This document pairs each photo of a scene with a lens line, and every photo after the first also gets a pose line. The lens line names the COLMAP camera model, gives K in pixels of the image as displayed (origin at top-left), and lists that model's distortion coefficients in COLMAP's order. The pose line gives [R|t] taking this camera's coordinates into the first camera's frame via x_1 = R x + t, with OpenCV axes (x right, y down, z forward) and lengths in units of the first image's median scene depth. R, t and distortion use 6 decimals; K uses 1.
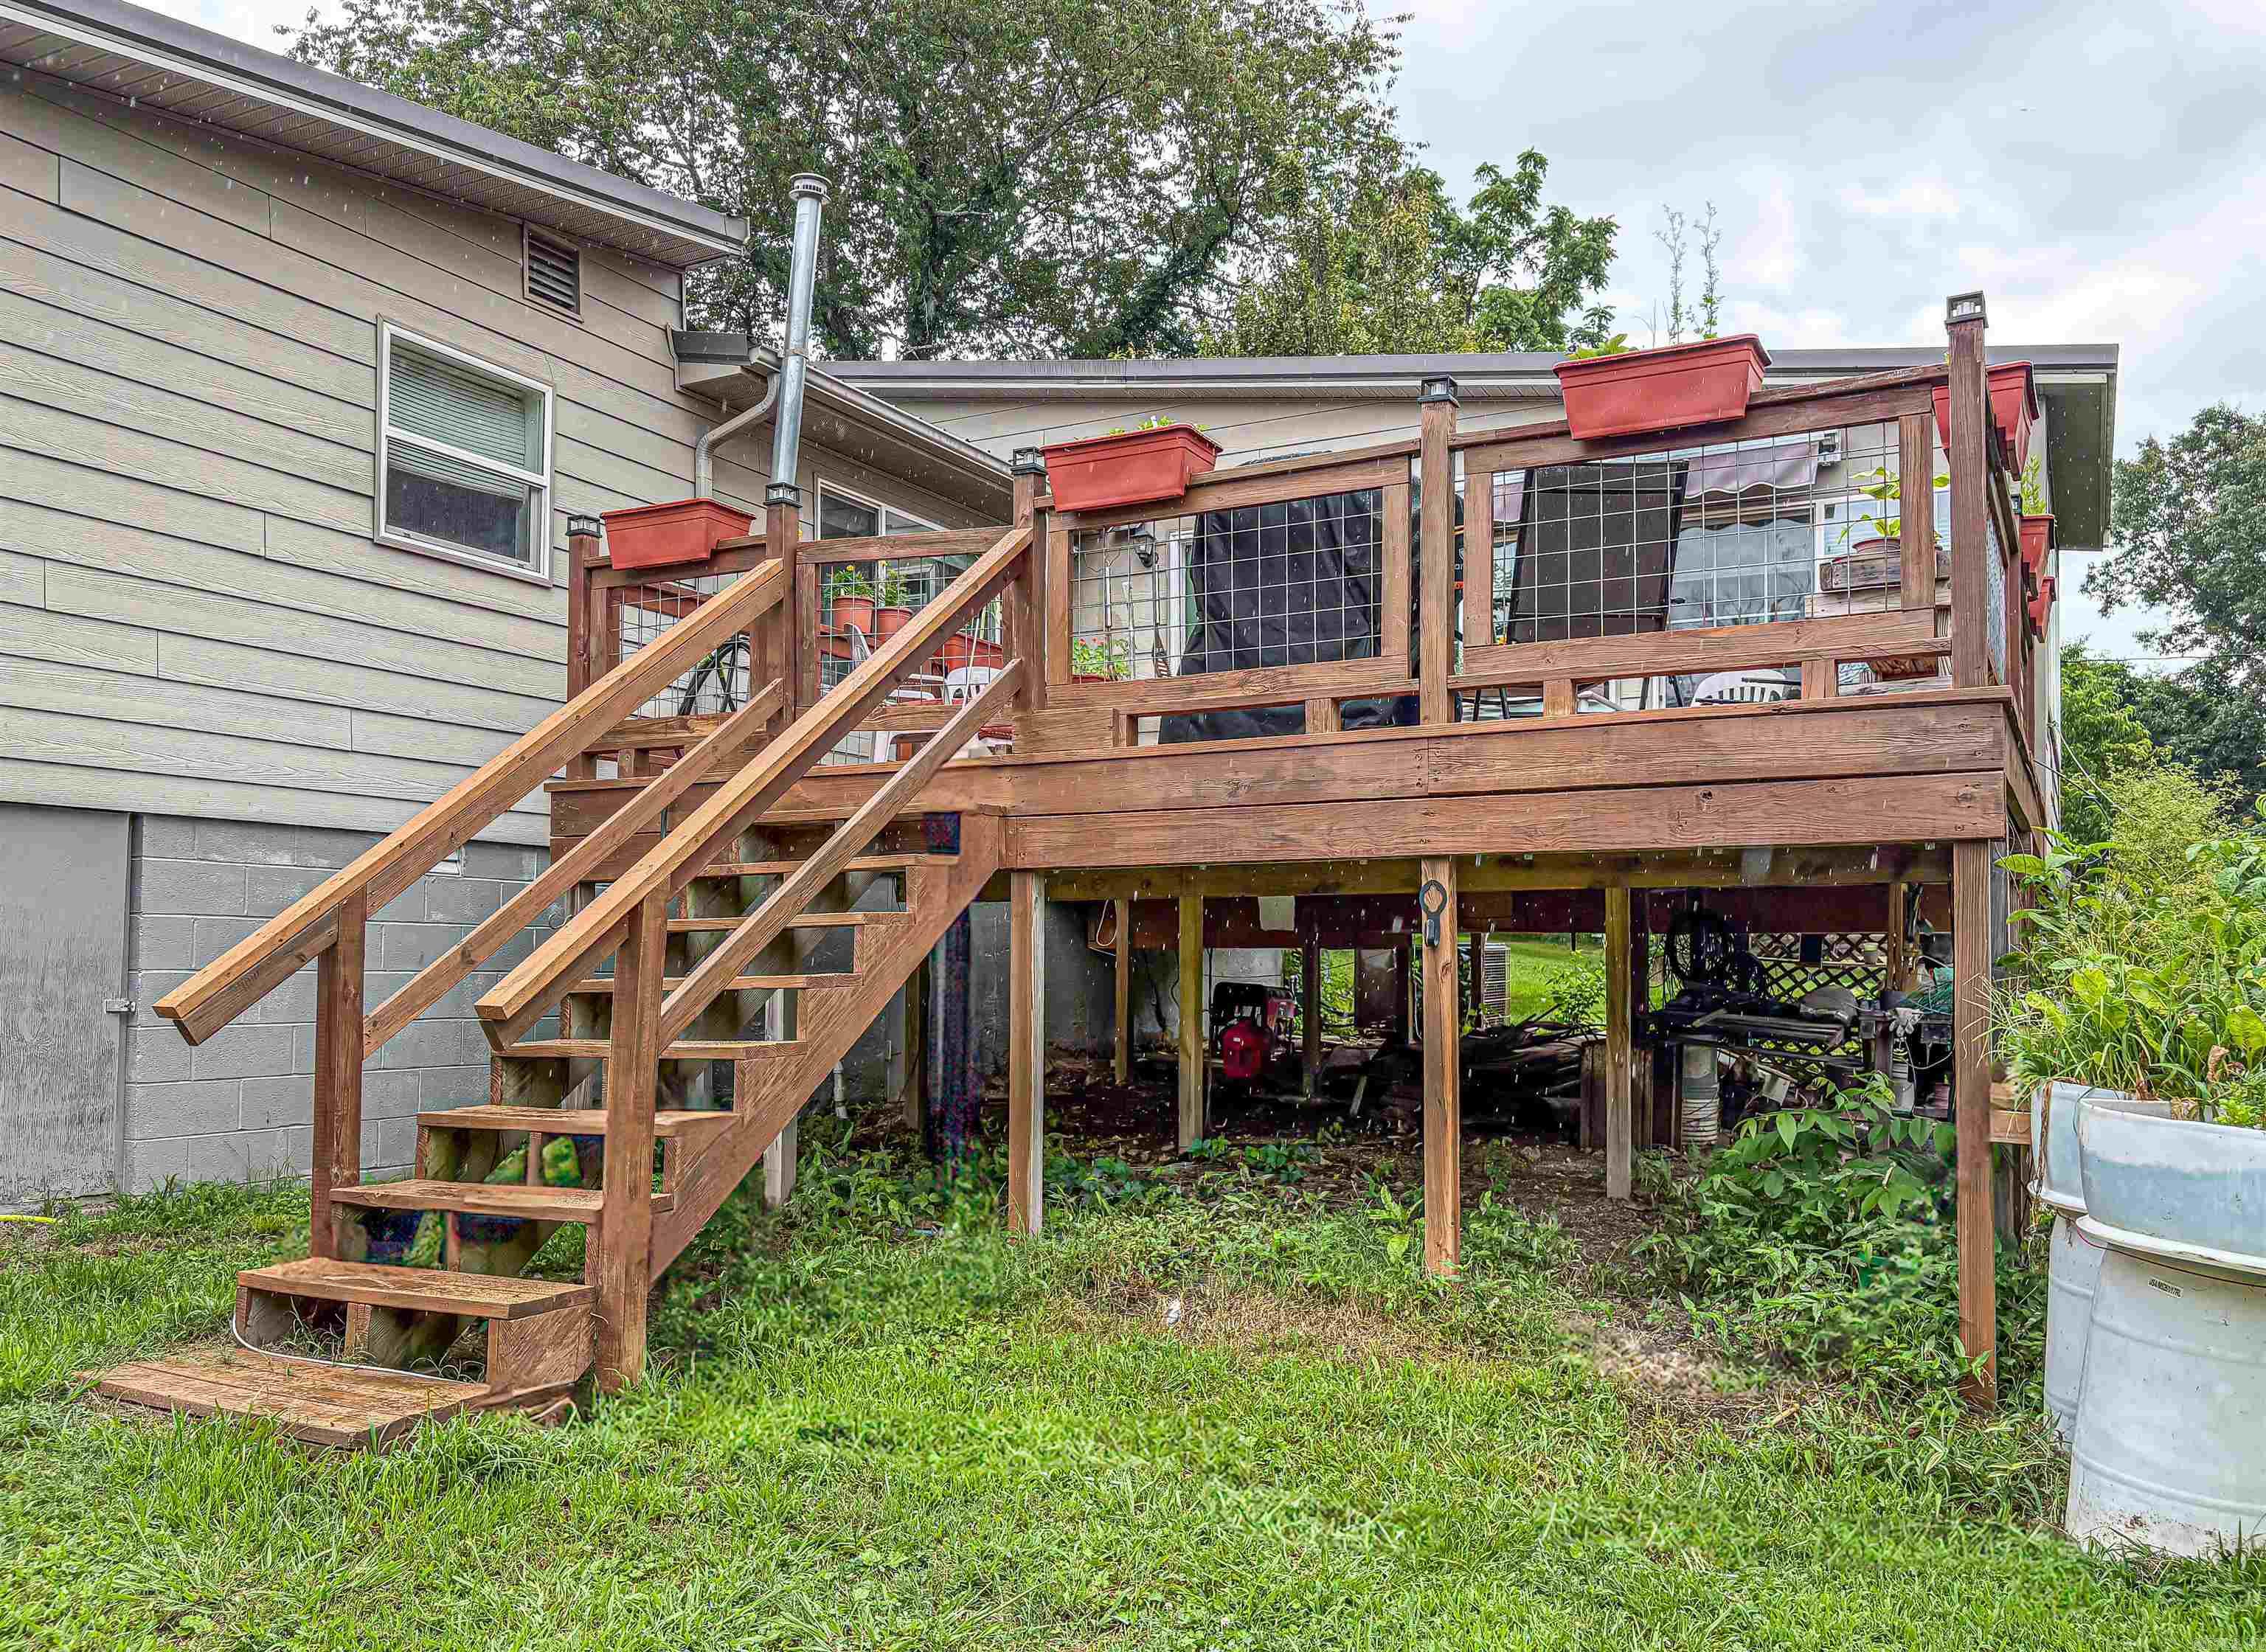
lens RADIAL K [[1752.9, 0, 1139.0], [0, 1752.9, 870.2], [0, 0, 1]] dist [0.028265, -0.001802]
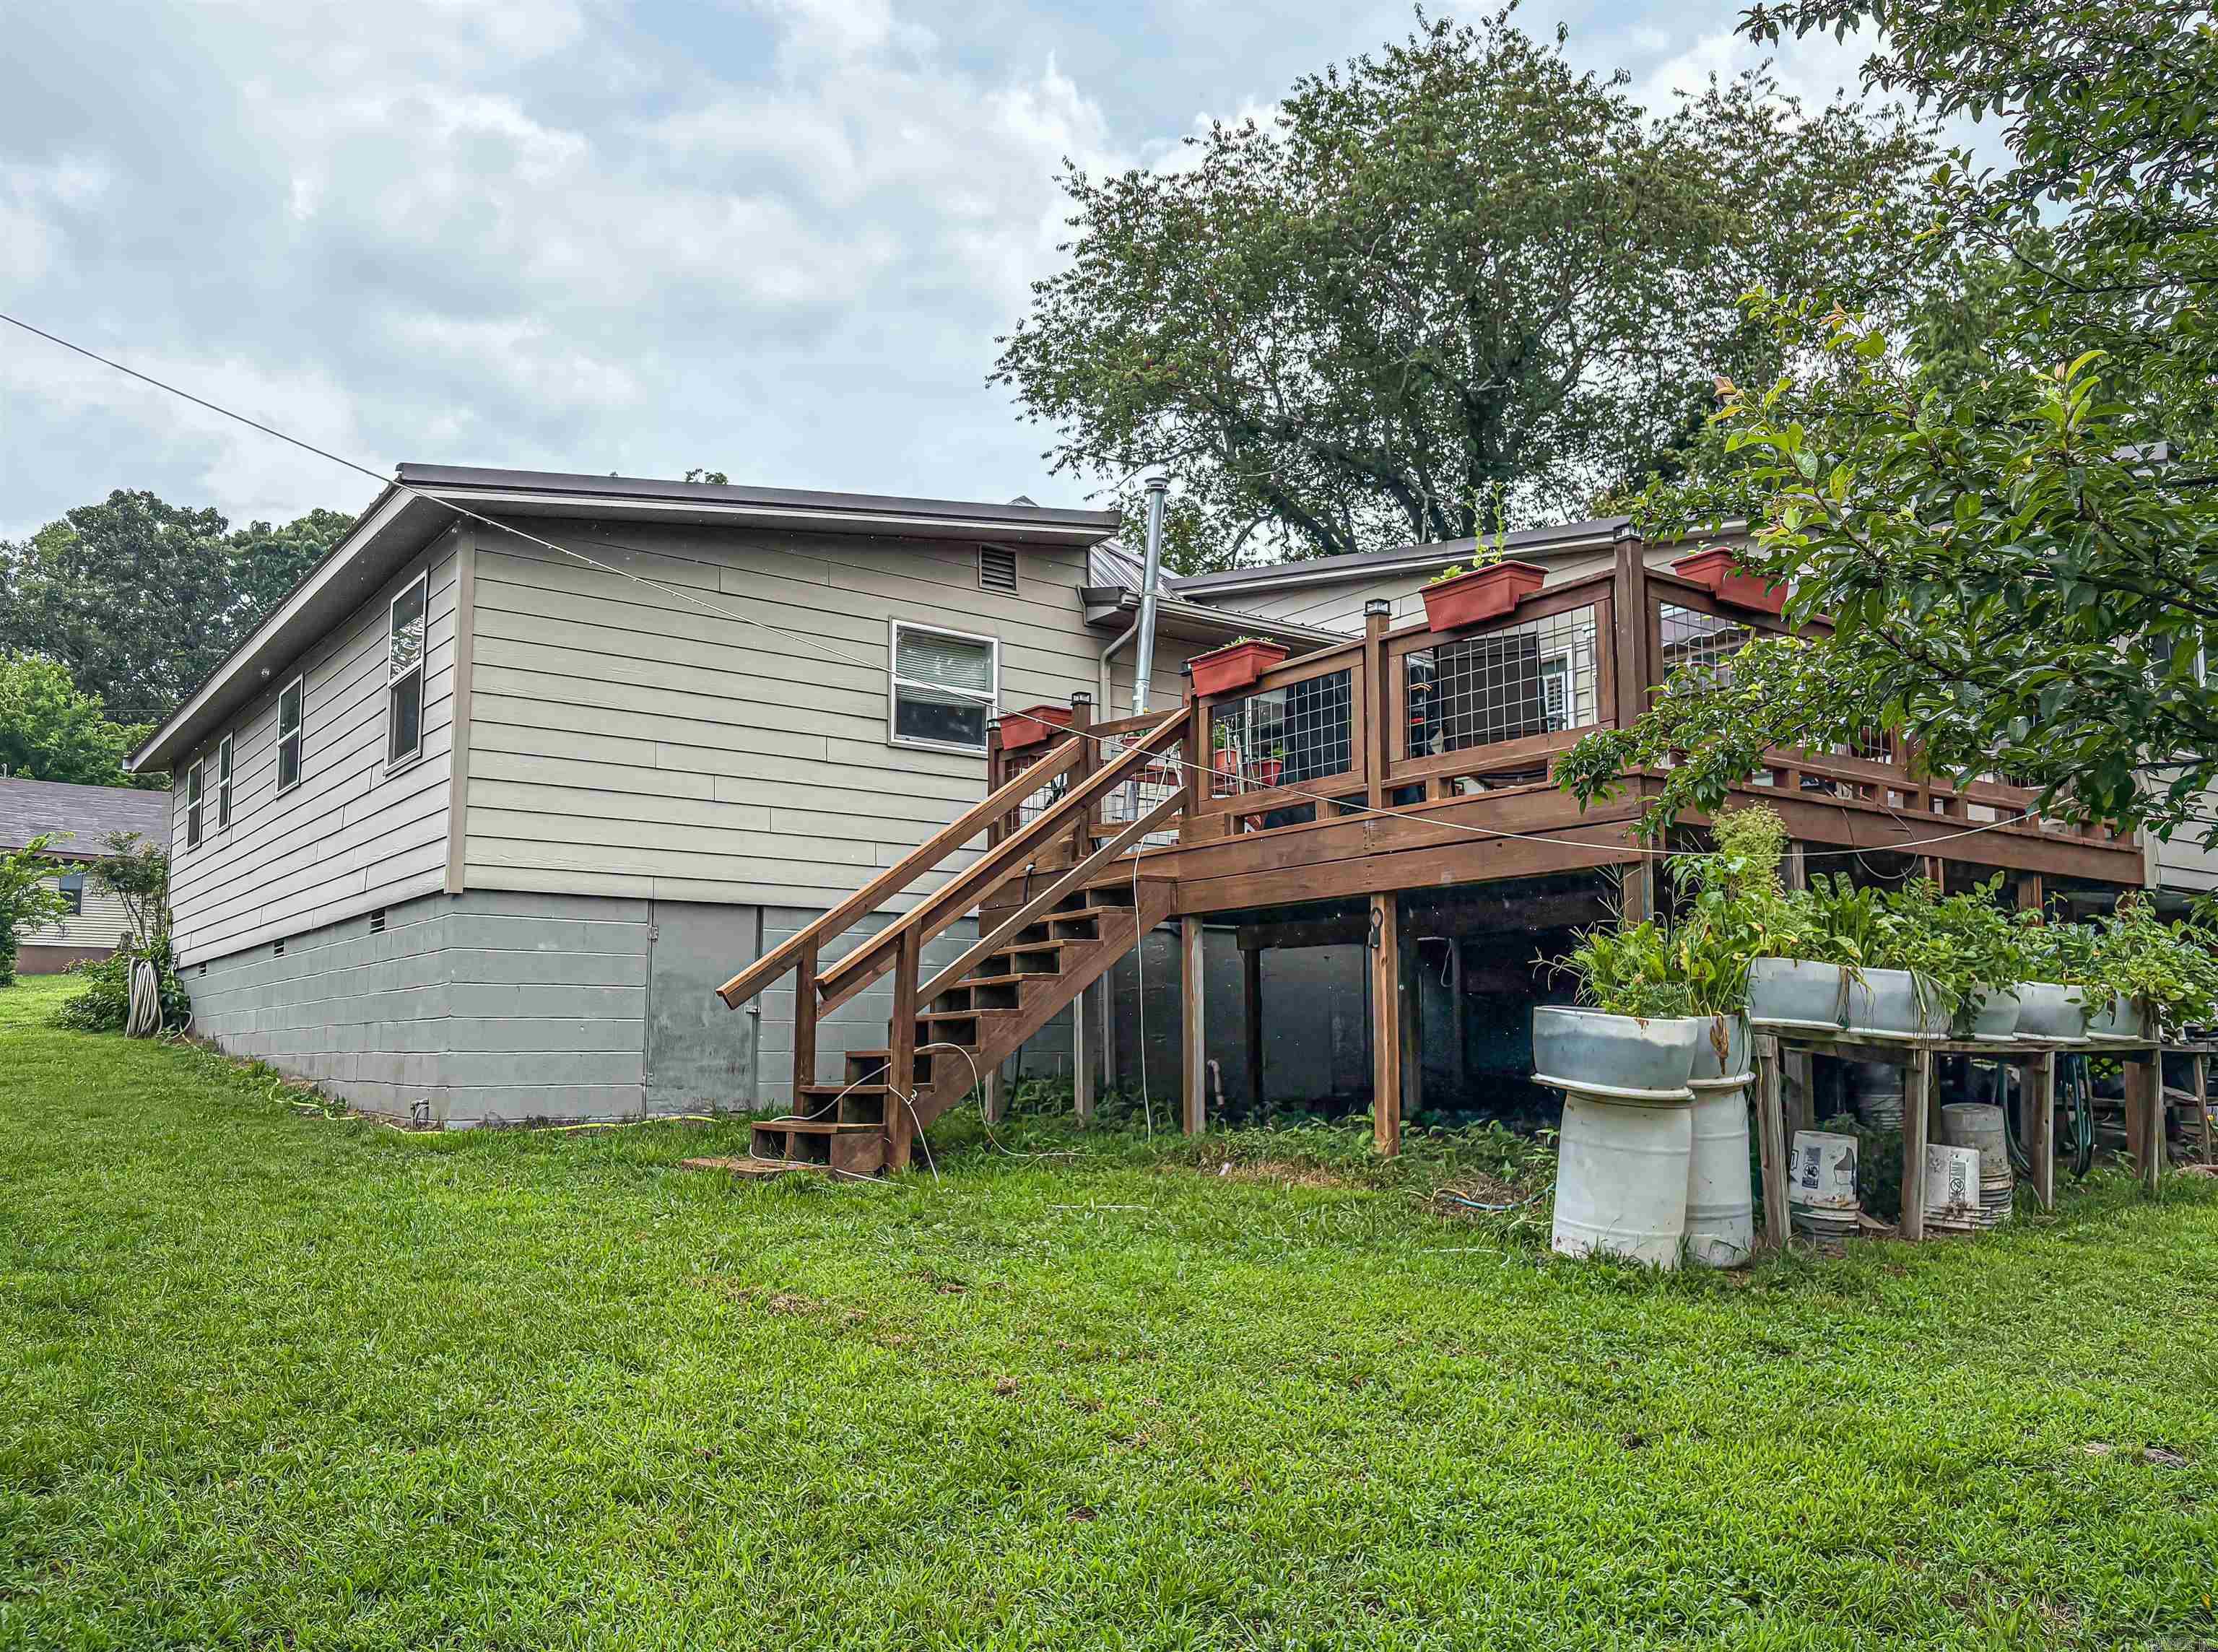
lens RADIAL K [[1695.6, 0, 1106.6], [0, 1695.6, 824.4], [0, 0, 1]] dist [0.165374, -0.165406]
pose [[0.900083, -0.066587, -0.430599, 0.511976], [0.029220, 0.995254, -0.092826, 0.057055], [0.434737, 0.070969, 0.897757, -0.434107]]
